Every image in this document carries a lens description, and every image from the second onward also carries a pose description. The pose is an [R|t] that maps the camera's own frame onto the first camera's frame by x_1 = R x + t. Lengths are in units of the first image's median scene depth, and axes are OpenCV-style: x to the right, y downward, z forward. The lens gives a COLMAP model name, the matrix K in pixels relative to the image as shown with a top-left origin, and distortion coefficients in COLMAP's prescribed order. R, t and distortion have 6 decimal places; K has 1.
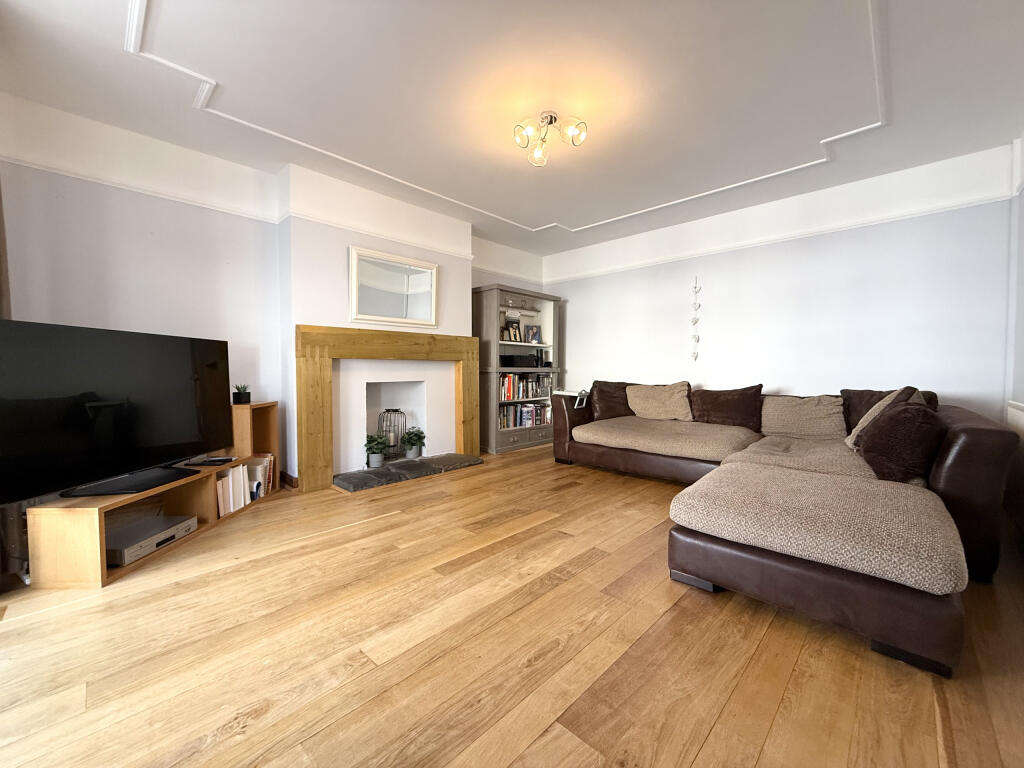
lens RADIAL K [[408.9, 0, 514.2], [0, 408.9, 383.8], [0, 0, 1]] dist [0.000320, -0.000065]
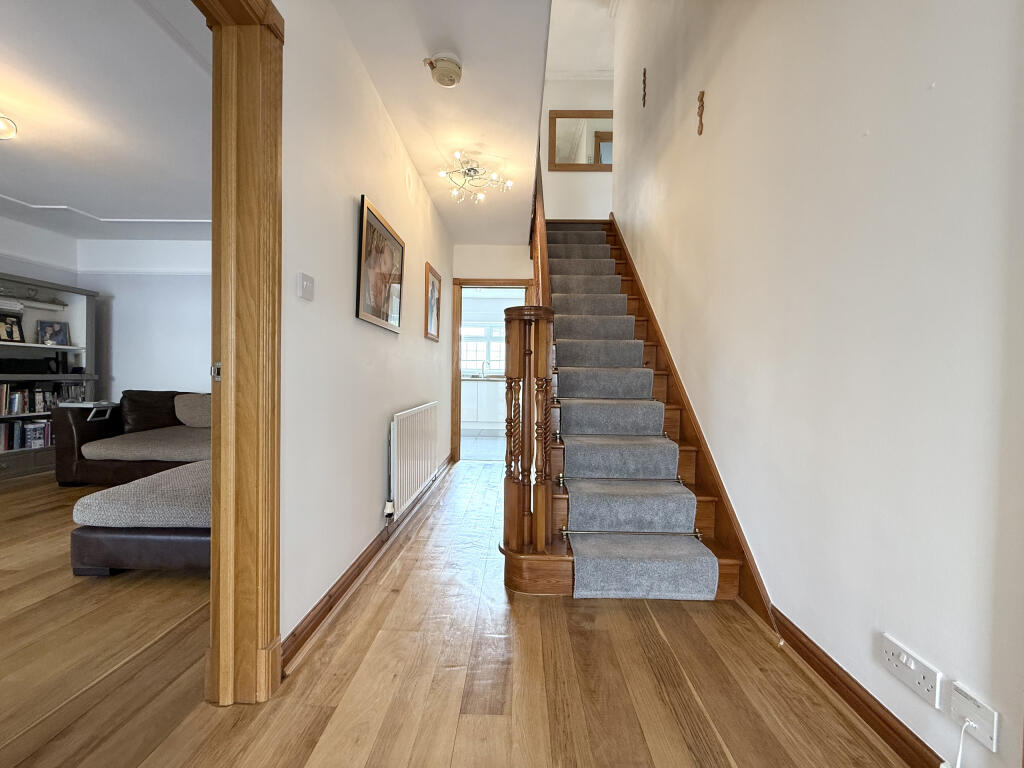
lens RADIAL K [[408.9, 0, 508.4], [0, 408.9, 383.6], [0, 0, 1]] dist [0.000320, -0.000065]
pose [[0.742889, -0.001309, 0.669413, 0.219045], [0.008866, 0.999930, -0.007883, -0.007622], [-0.669356, 0.011791, 0.742848, -0.254008]]
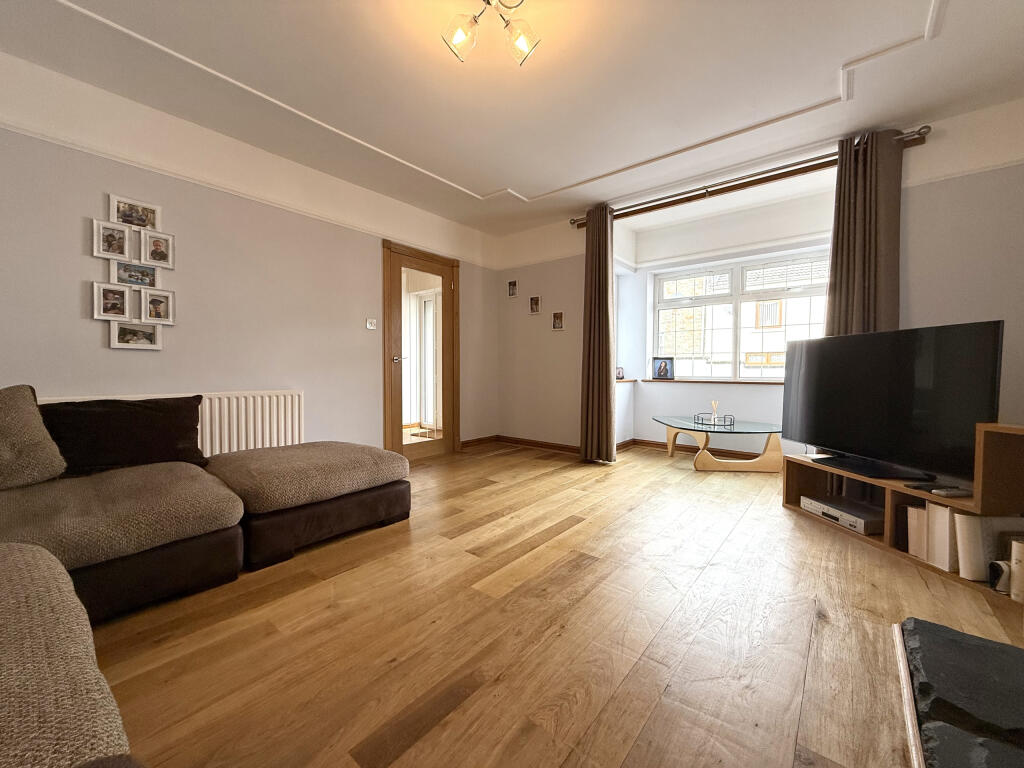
lens RADIAL K [[408.9, 0, 513.2], [0, 408.9, 381.9], [0, 0, 1]] dist [0.000320, -0.000065]
pose [[-0.996854, -0.000862, -0.079256, 0.061342], [-0.005846, 0.998017, 0.062678, -0.028851], [0.079045, 0.062945, -0.994882, 1.007577]]
